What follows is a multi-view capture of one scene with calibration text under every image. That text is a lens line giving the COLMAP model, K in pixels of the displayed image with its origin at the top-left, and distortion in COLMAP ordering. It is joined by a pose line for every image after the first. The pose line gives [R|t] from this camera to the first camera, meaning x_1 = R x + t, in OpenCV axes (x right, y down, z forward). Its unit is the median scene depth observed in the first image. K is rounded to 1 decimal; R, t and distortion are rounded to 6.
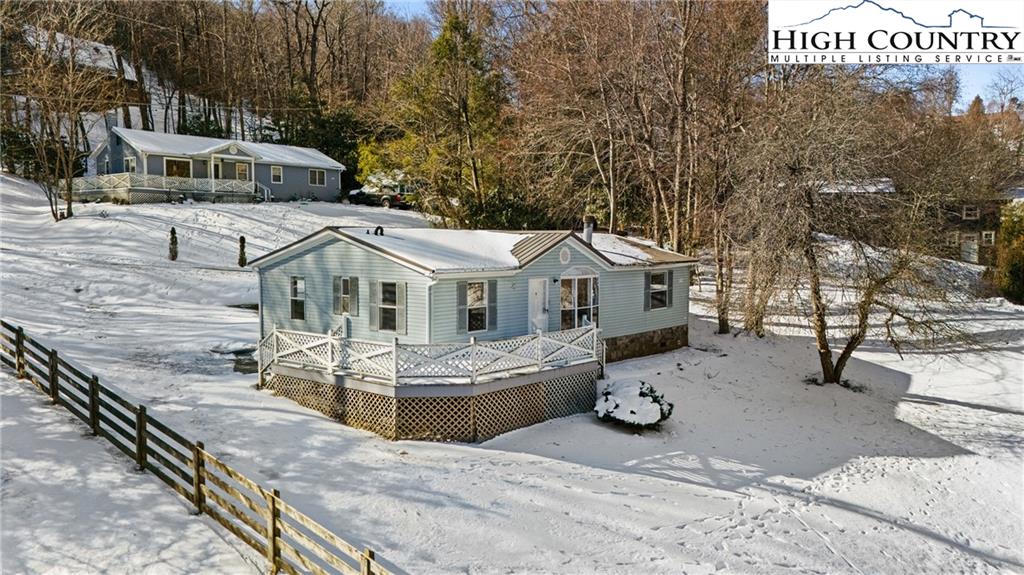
lens RADIAL K [[744.3, 0, 512.0], [0, 744.3, 287.5], [0, 0, 1]] dist [0.005361, -0.004727]
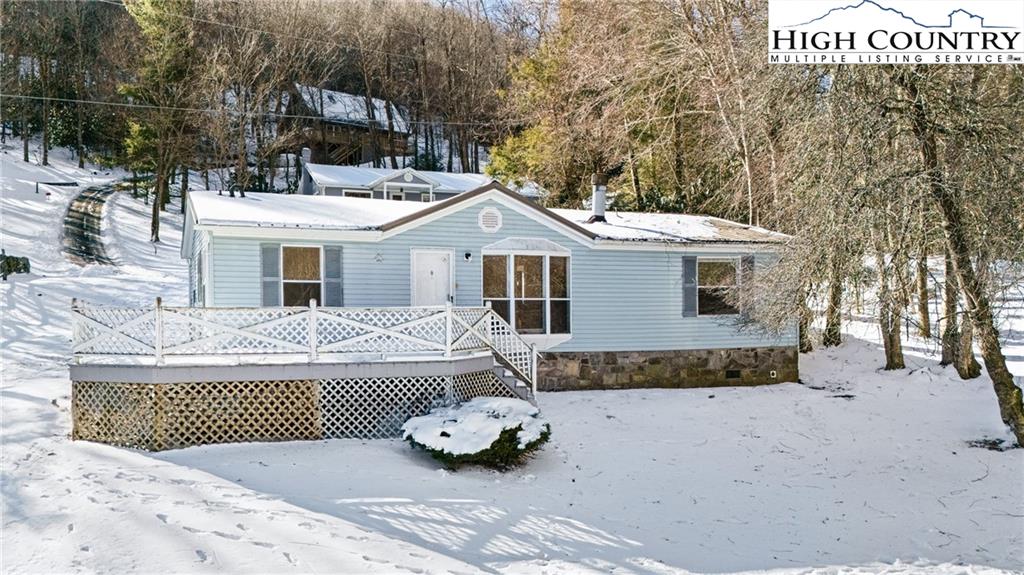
lens RADIAL K [[891.5, 0, 512.0], [0, 891.5, 287.5], [0, 0, 1]] dist [0.016748, 0.004148]
pose [[0.894871, -0.024897, -0.445629, 0.425610], [-0.019687, 0.995269, -0.095140, 0.090502], [0.445890, 0.093911, 0.890148, 0.278550]]
